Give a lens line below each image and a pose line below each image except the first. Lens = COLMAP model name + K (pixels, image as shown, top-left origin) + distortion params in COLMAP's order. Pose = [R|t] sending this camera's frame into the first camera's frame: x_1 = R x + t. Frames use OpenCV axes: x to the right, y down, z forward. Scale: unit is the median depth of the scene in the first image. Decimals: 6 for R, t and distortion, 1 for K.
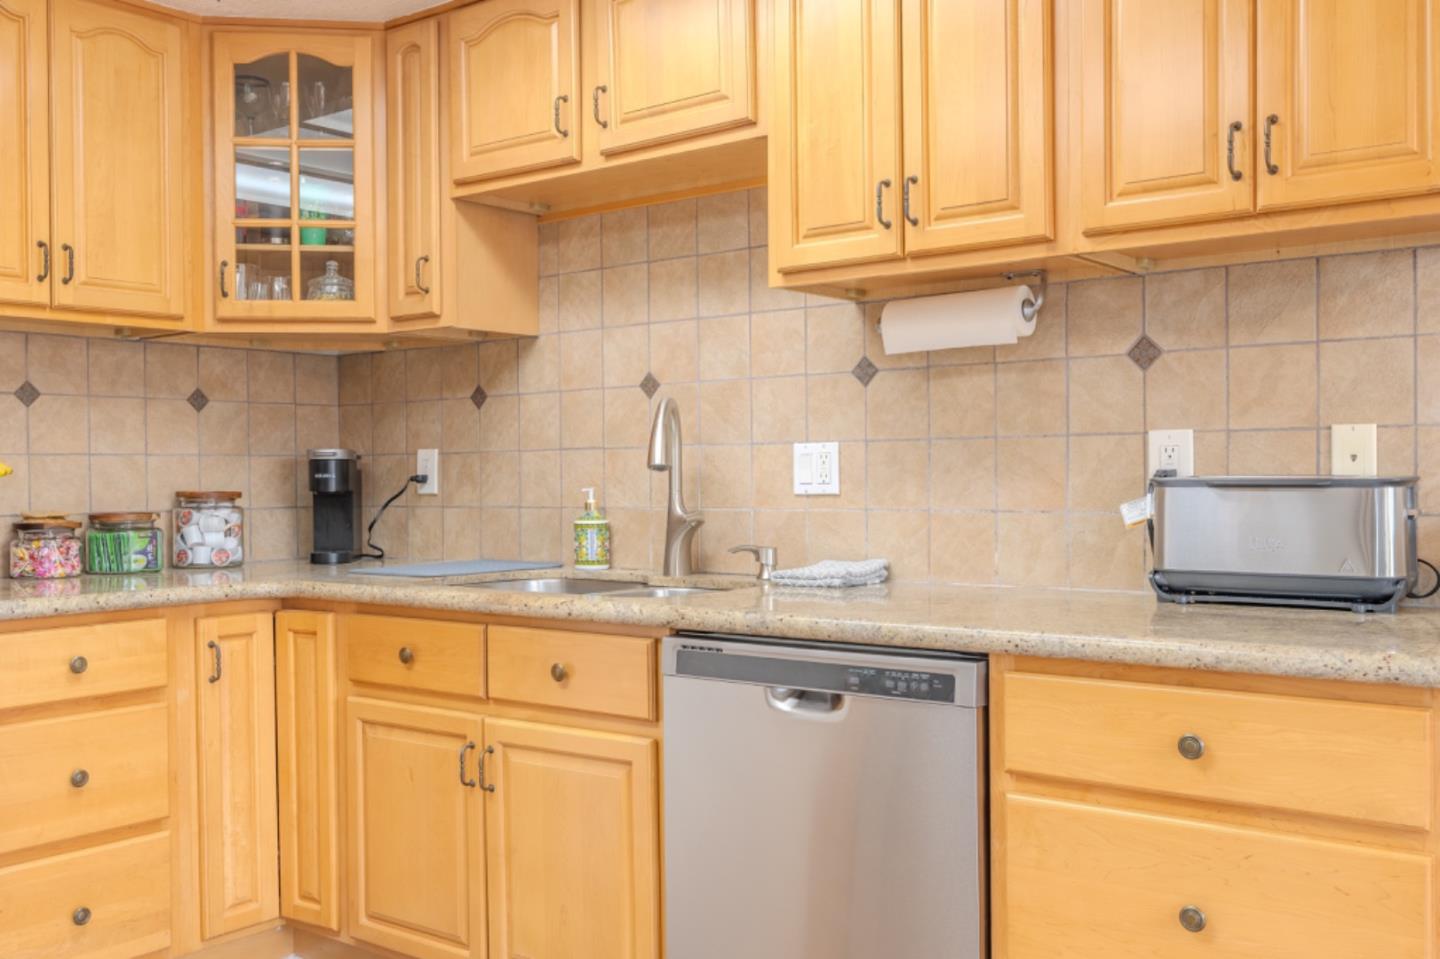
lens RADIAL K [[1365.0, 0, 752.2], [0, 1365.0, 481.0], [0, 0, 1]] dist [0.005879, 0.000965]
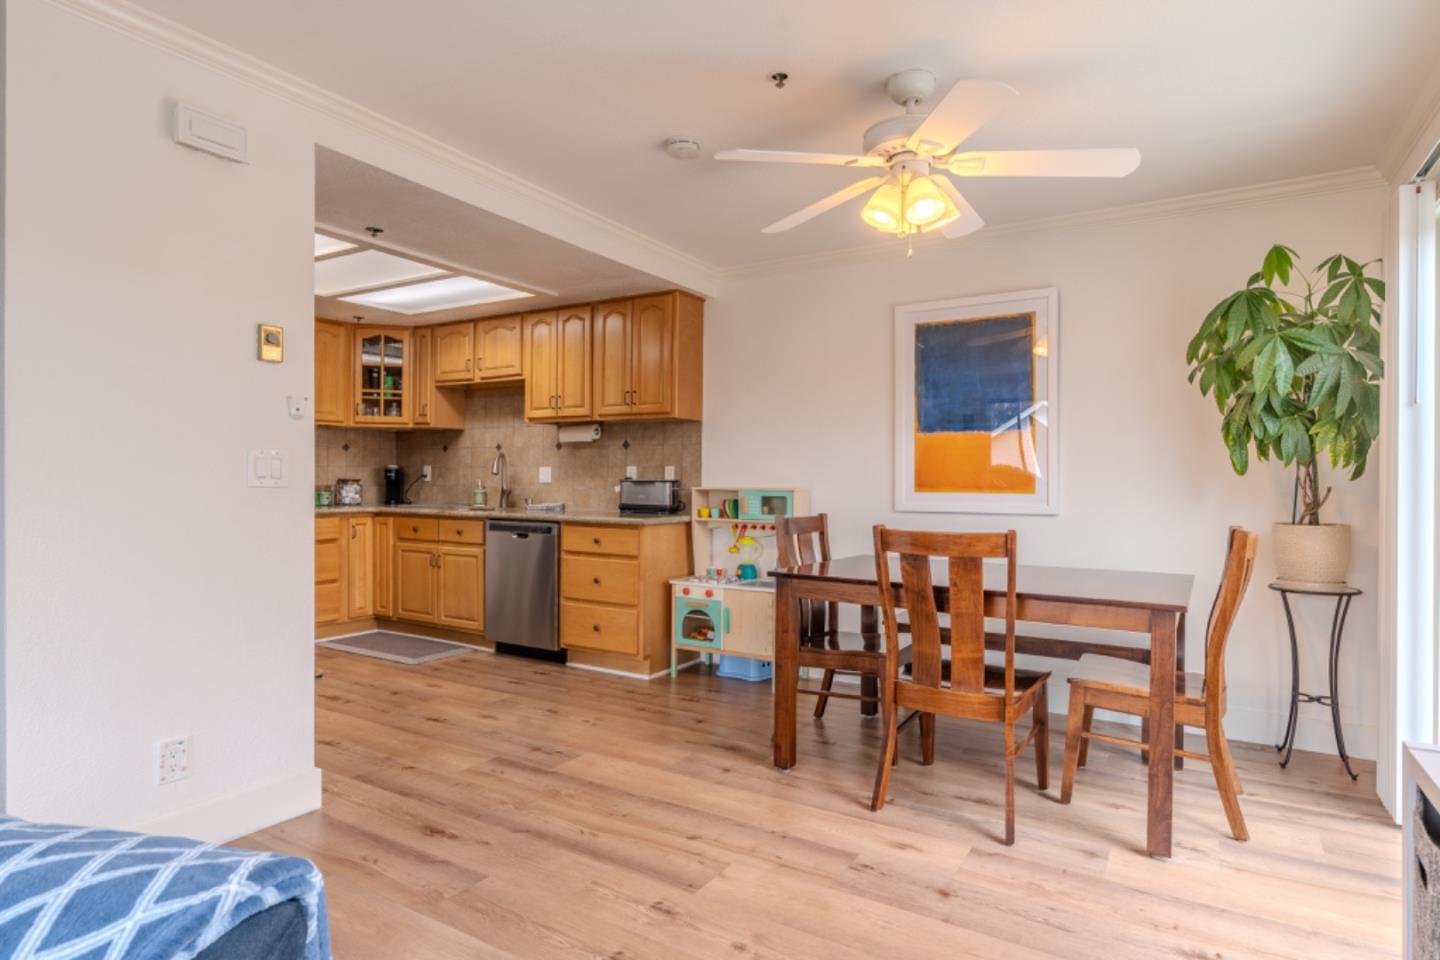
lens RADIAL K [[747.4, 0, 713.3], [0, 747.4, 479.9], [0, 0, 1]] dist [-0.003767, 0.000863]
pose [[0.994222, 0.018072, 0.105807, 0.248012], [-0.017945, 0.999837, -0.002152, -0.000695], [-0.105829, 0.000241, 0.994384, -0.801017]]
